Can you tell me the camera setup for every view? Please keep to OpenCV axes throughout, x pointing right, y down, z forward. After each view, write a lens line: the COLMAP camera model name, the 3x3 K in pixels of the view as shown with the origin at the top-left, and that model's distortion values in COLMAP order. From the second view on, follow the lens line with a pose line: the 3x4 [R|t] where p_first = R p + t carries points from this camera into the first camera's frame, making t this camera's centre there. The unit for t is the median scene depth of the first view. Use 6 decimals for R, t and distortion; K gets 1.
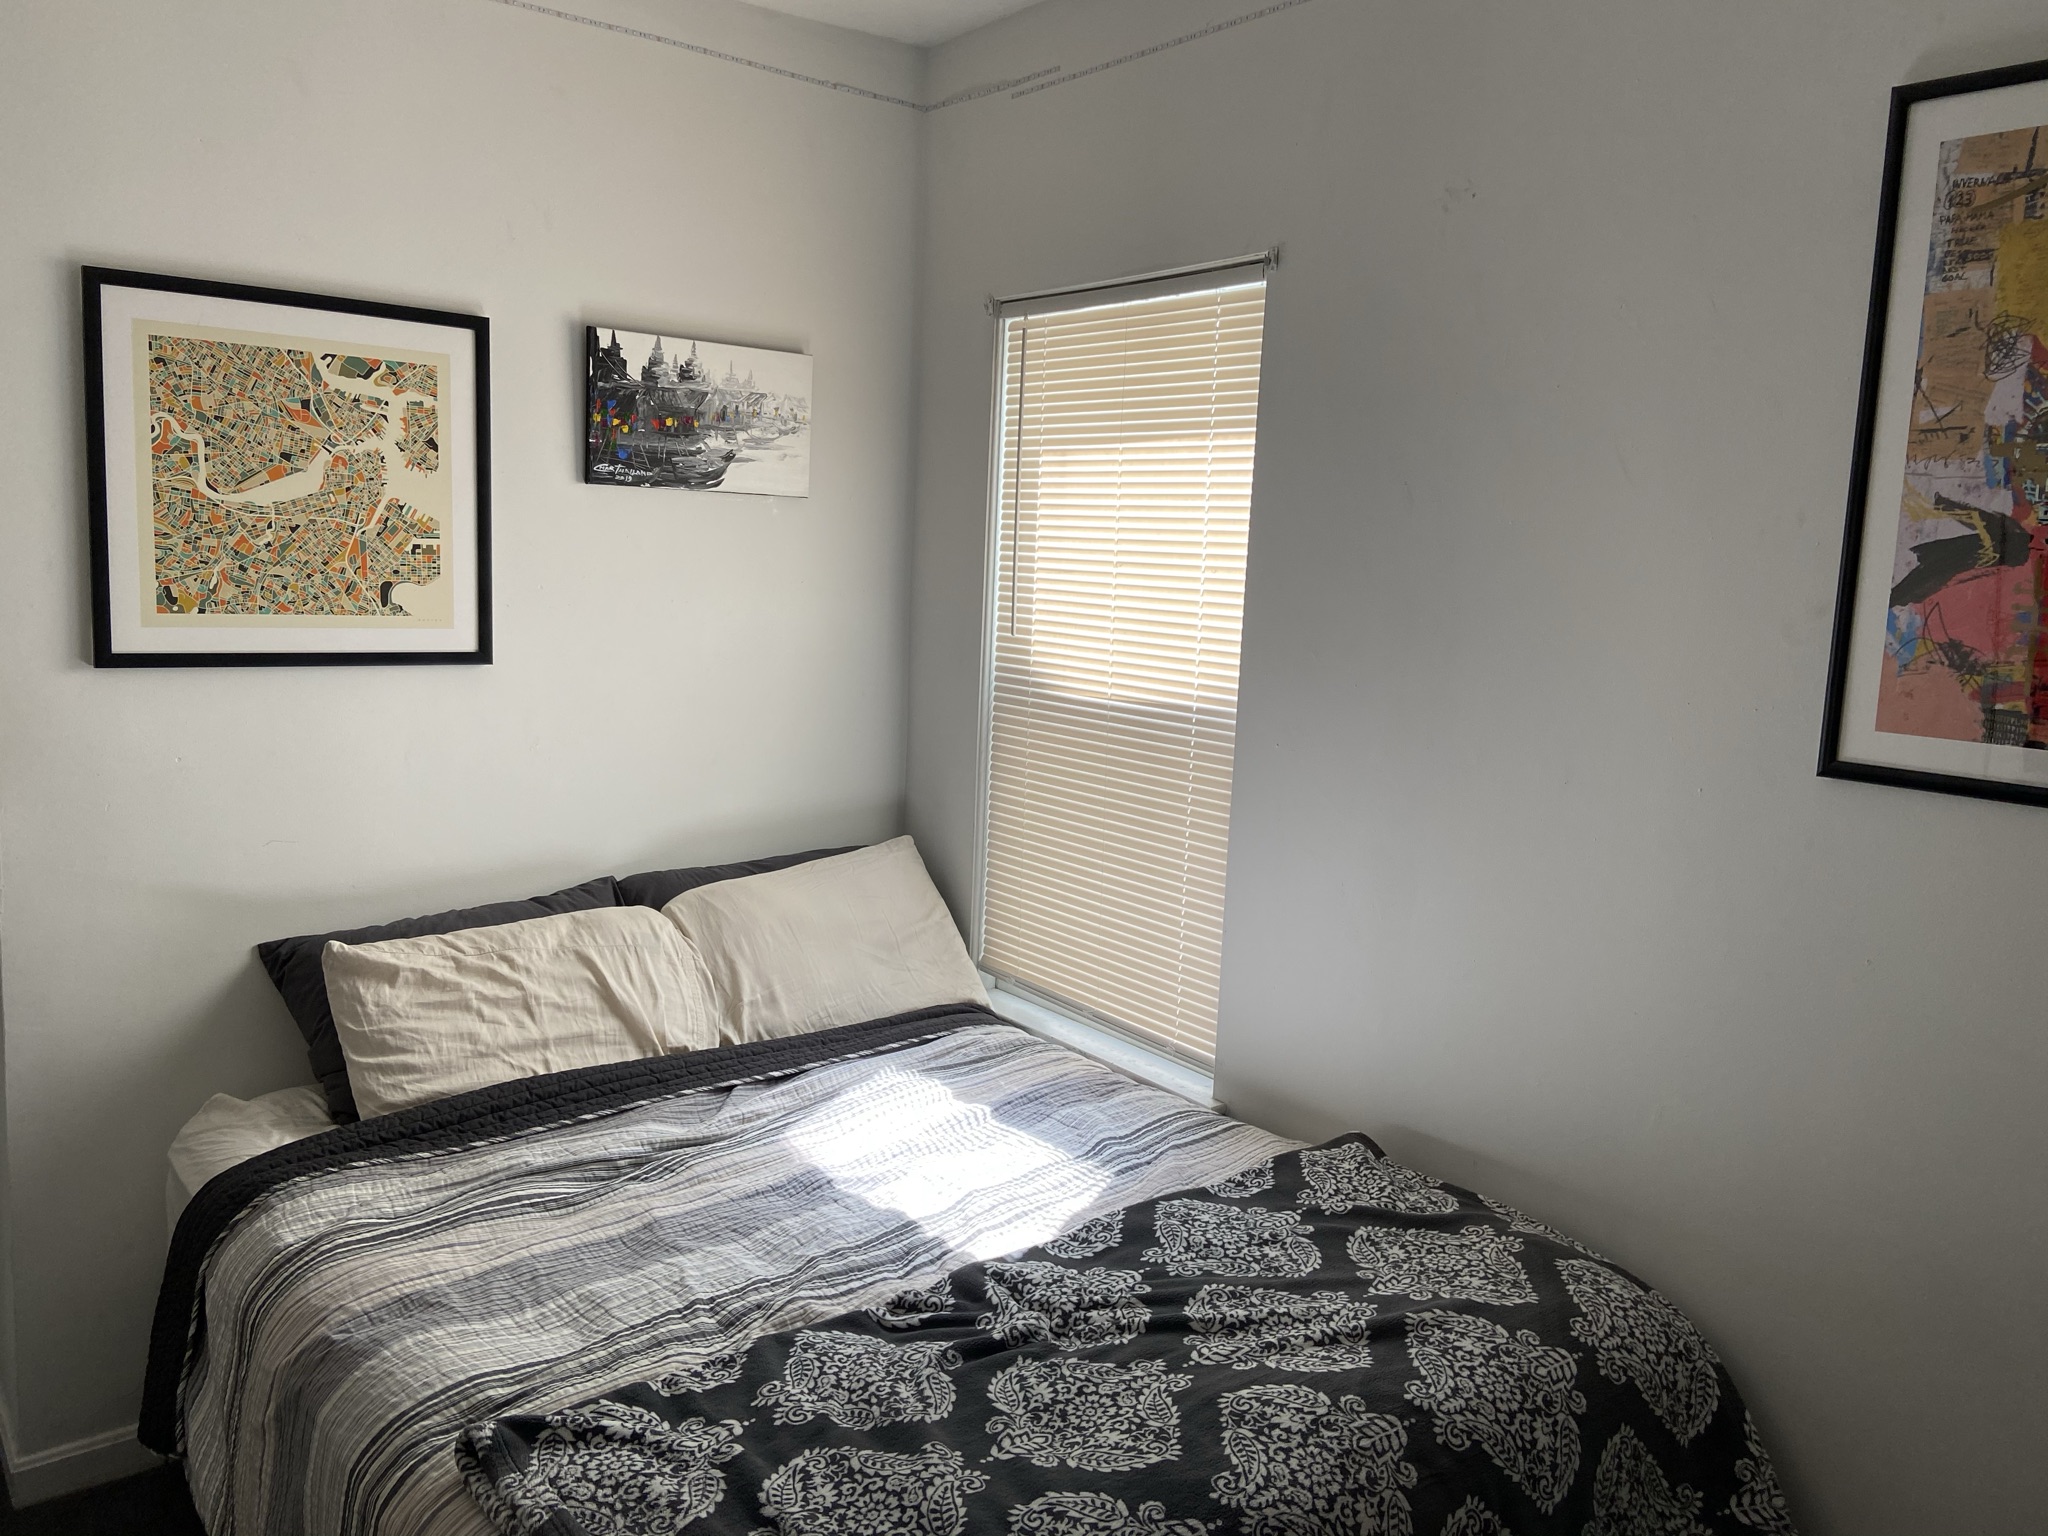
lens RADIAL K [[1550.3, 0, 1021.2], [0, 1550.3, 754.8], [0, 0, 1]] dist [0.130339, -0.161058]
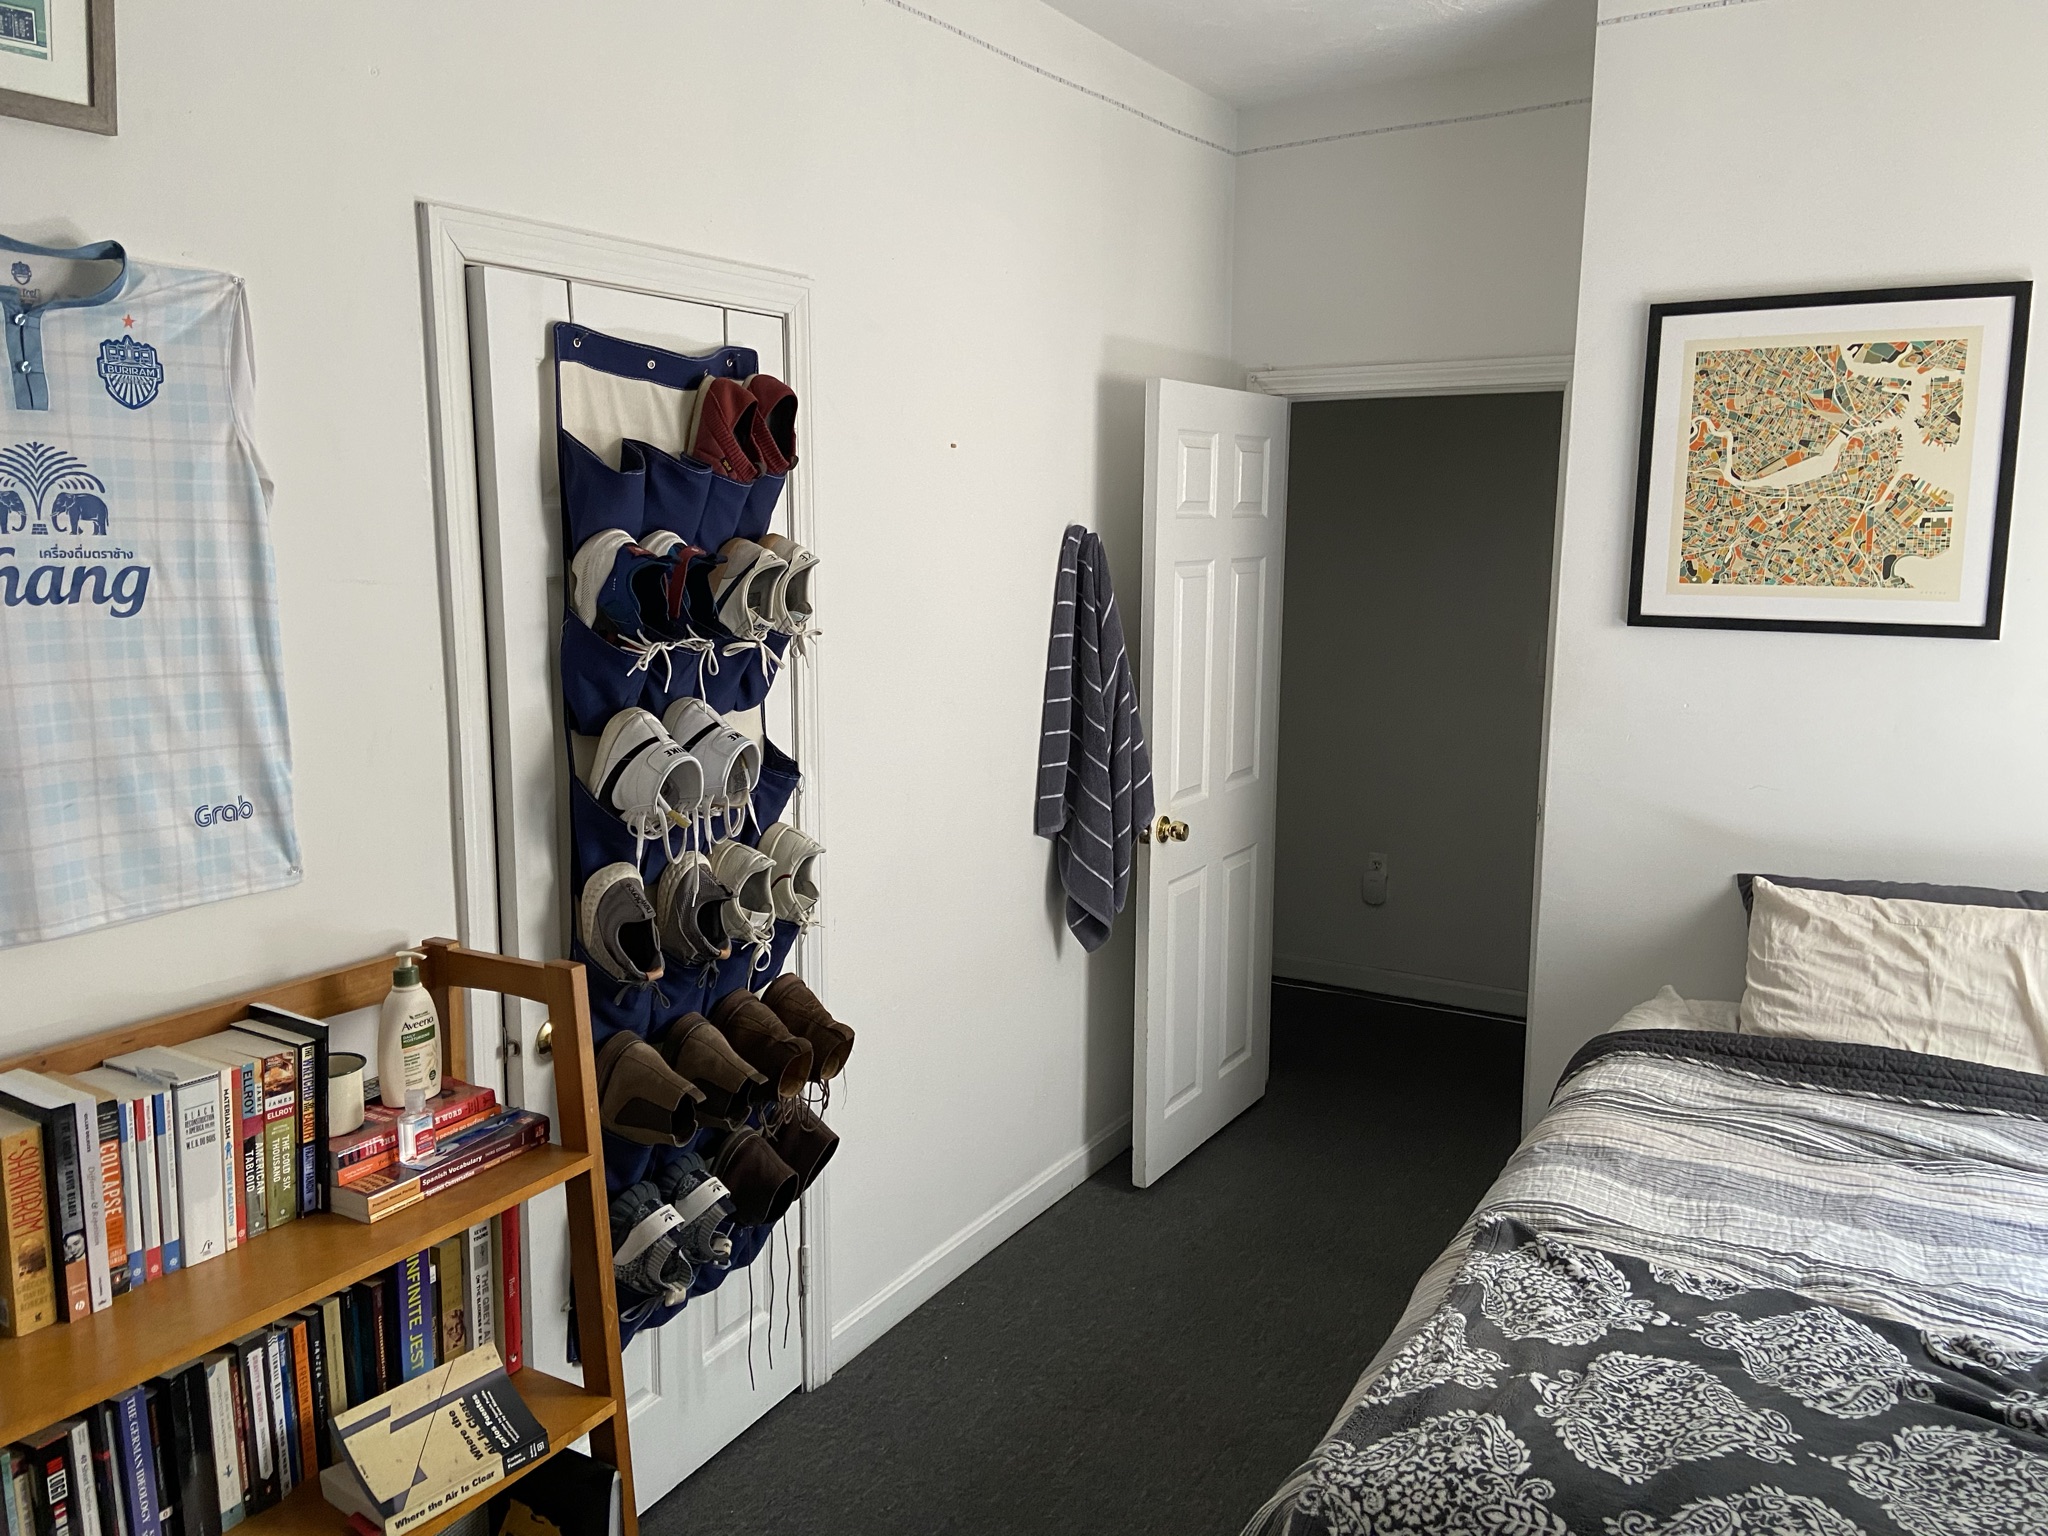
lens RADIAL K [[1550.3, 0, 1021.2], [0, 1550.3, 754.8], [0, 0, 1]] dist [0.130339, -0.161058]
pose [[0.342839, 0.112073, -0.932685, 0.417508], [-0.108817, 0.990912, 0.079070, 0.000357], [0.933070, 0.074383, 0.351919, 0.112334]]
